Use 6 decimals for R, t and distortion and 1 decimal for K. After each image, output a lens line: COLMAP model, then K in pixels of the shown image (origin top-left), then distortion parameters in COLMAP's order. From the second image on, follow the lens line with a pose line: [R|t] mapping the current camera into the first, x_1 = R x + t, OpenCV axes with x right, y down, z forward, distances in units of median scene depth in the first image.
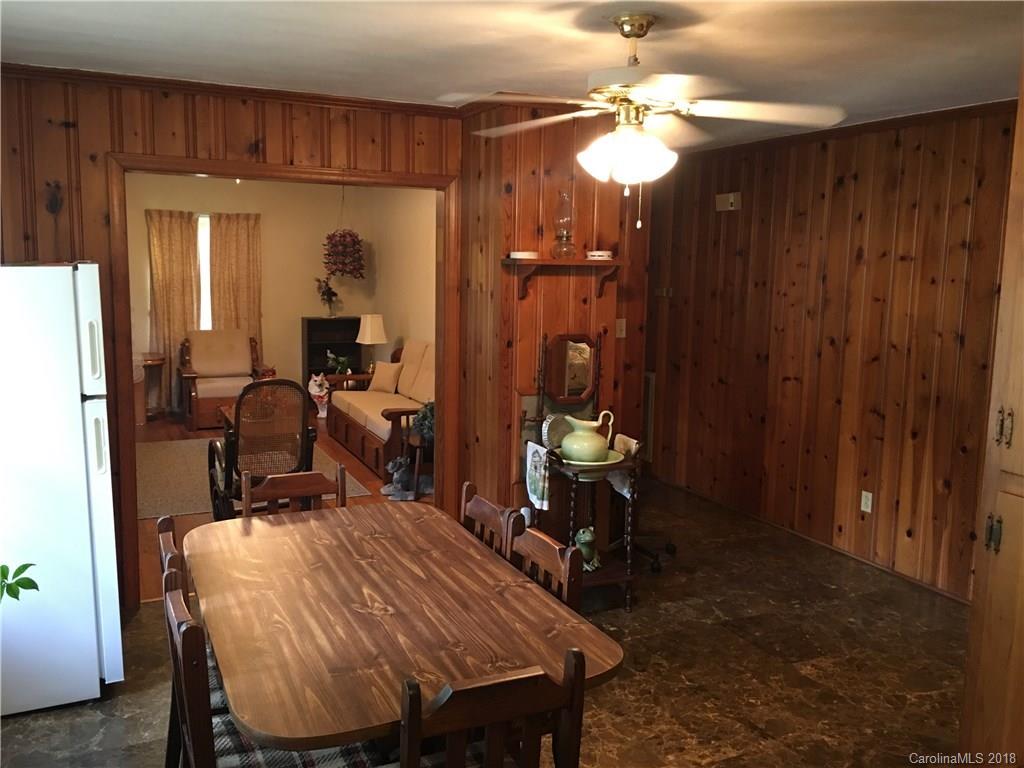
lens RADIAL K [[875.5, 0, 510.8], [0, 875.5, 382.7], [0, 0, 1]] dist [0.057800, -0.000102]
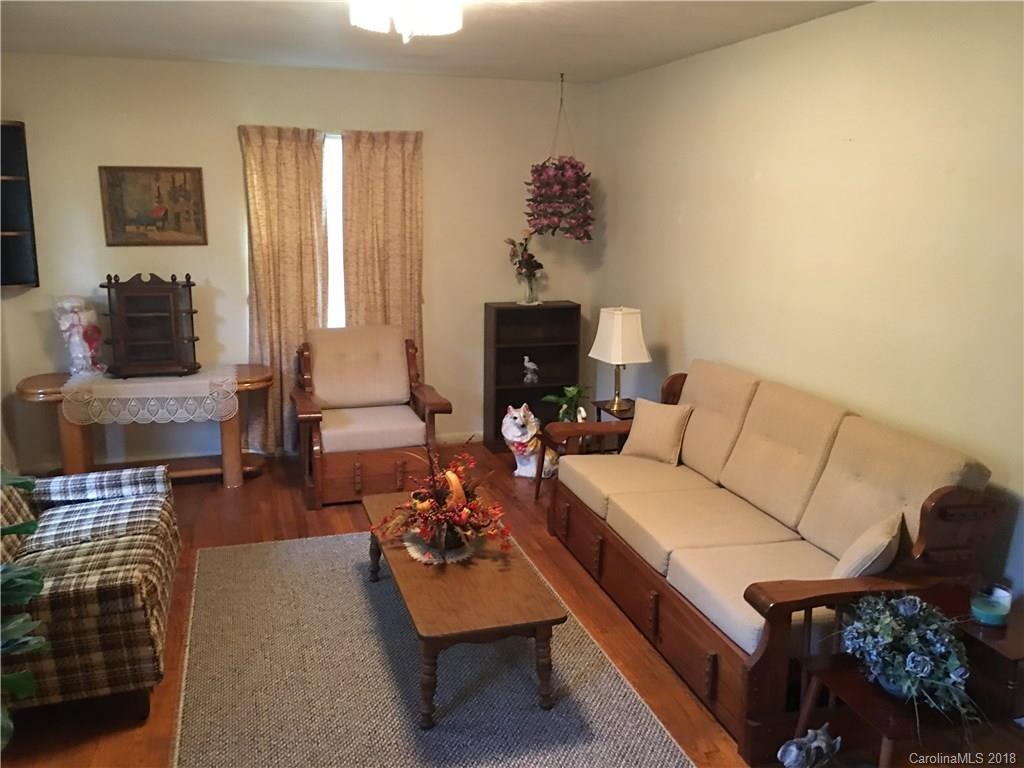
lens RADIAL K [[875.5, 0, 512.4], [0, 875.5, 381.6], [0, 0, 1]] dist [0.057800, -0.000102]
pose [[0.991179, 0.021034, -0.130848, -0.145103], [-0.012109, 0.997568, 0.068638, -0.065439], [0.131973, -0.066448, 0.989024, 0.413578]]
